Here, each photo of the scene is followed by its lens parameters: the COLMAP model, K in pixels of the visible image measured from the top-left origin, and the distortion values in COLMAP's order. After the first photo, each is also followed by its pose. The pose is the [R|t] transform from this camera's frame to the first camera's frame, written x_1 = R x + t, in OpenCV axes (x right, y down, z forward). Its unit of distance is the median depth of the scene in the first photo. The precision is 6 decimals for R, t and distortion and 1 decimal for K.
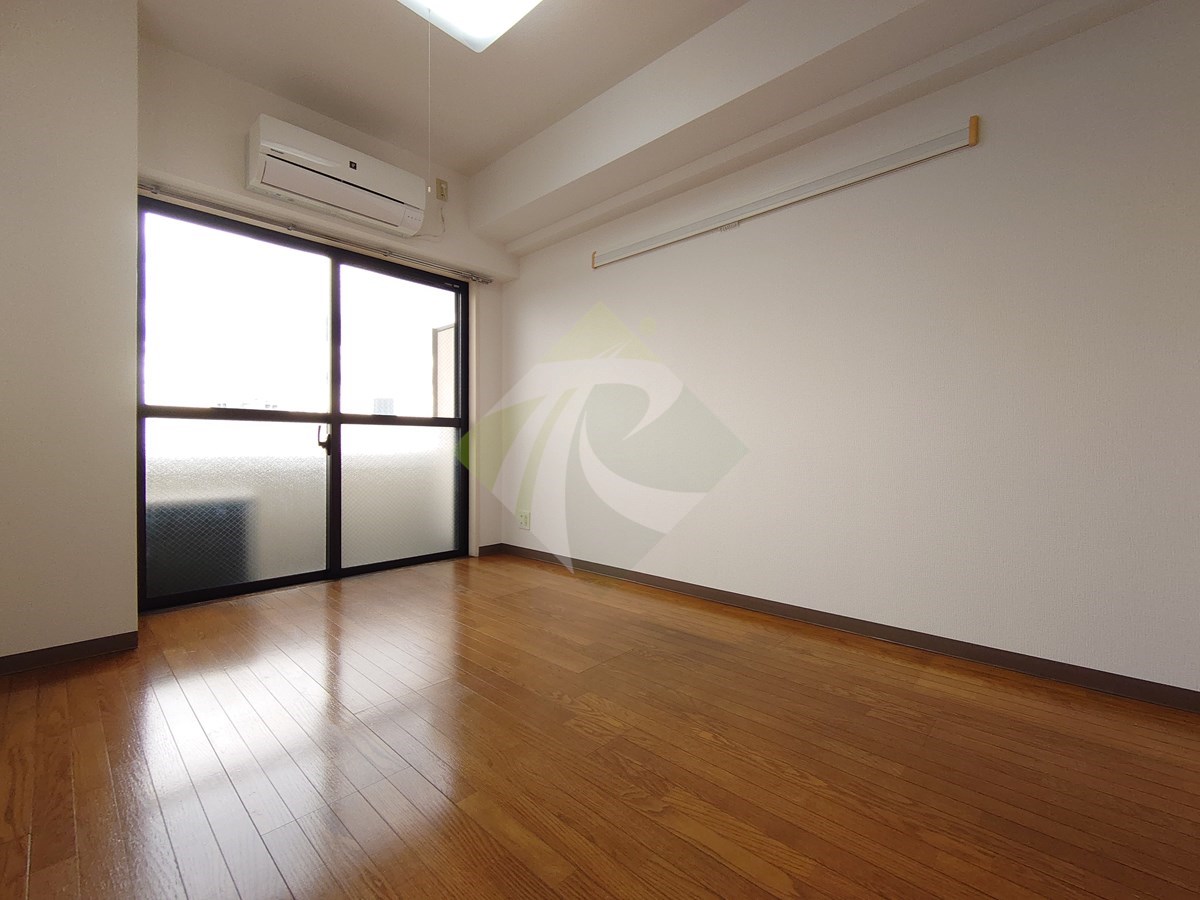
lens RADIAL K [[512.8, 0, 603.8], [0, 512.8, 445.6], [0, 0, 1]] dist [0.000077, 0.000048]
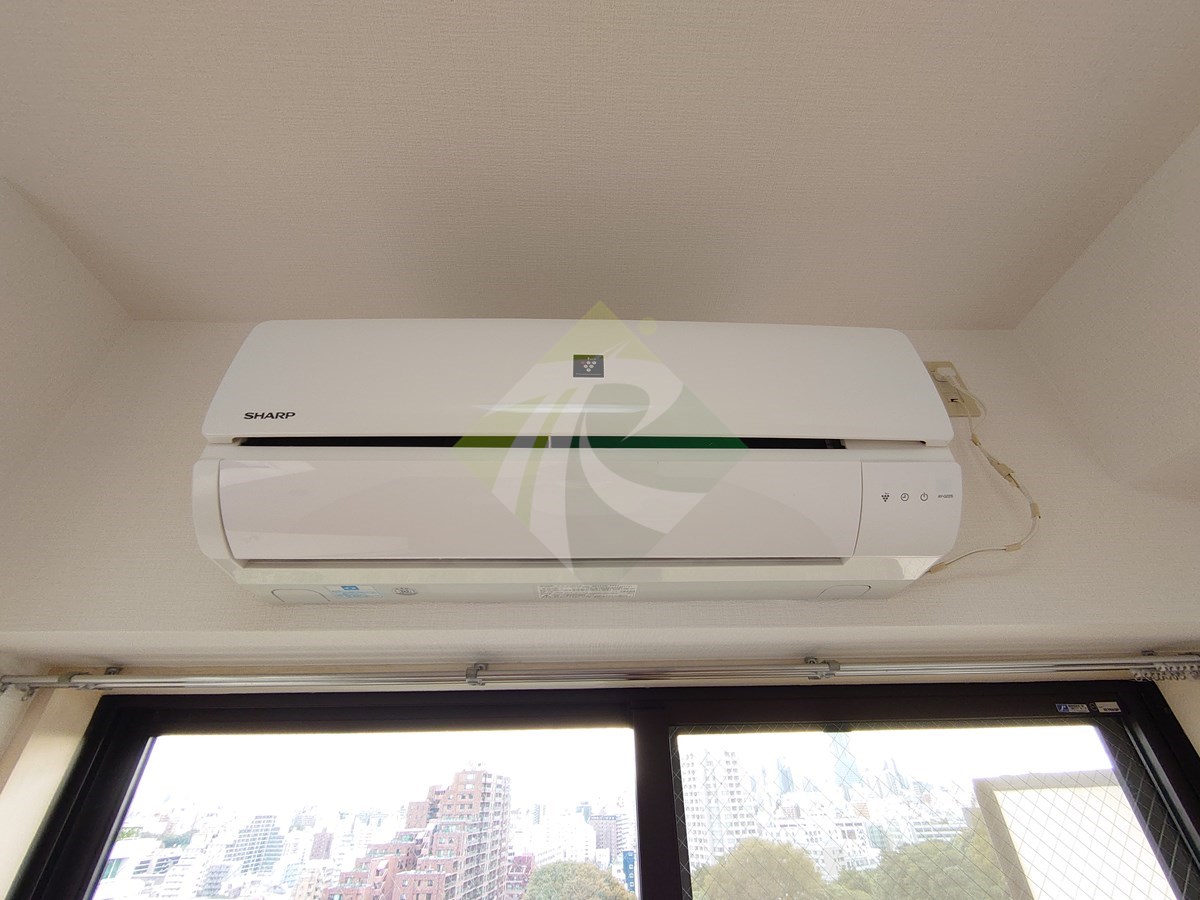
lens RADIAL K [[512.8, 0, 603.8], [0, 512.8, 445.6], [0, 0, 1]] dist [0.000077, 0.000048]
pose [[0.695505, -0.418780, -0.583863, -0.331344], [0.009081, 0.817648, -0.575647, -0.350037], [0.718464, 0.395063, 0.572481, 0.801422]]
